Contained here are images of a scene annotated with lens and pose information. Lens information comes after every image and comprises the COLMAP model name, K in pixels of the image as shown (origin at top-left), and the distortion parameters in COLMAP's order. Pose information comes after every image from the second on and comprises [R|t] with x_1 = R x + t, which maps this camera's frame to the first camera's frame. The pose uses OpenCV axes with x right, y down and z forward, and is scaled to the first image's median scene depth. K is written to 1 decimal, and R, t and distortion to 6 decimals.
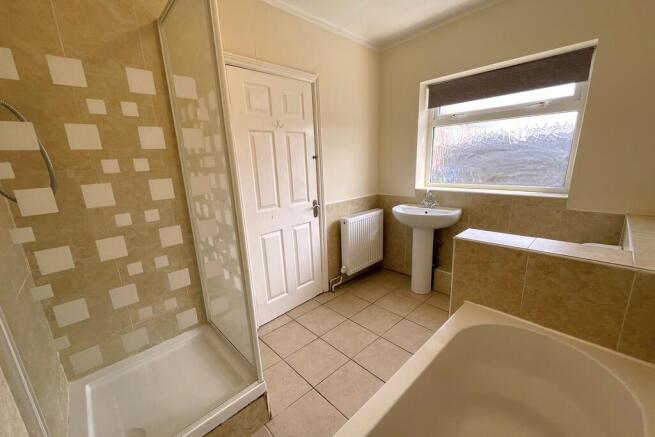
lens RADIAL K [[265.8, 0, 327.5], [0, 265.8, 218.5], [0, 0, 1]] dist [-0.000243, -0.000110]
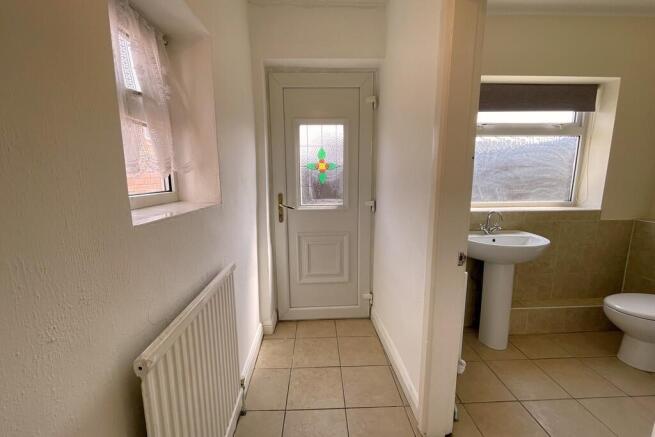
lens RADIAL K [[261.9, 0, 326.7], [0, 261.9, 210.5], [0, 0, 1]] dist [-0.001233, 0.000016]
pose [[0.658386, -0.068907, 0.749520, -0.591912], [0.148859, 0.988052, -0.039922, -0.174227], [-0.737814, 0.137857, 0.660777, 0.964328]]
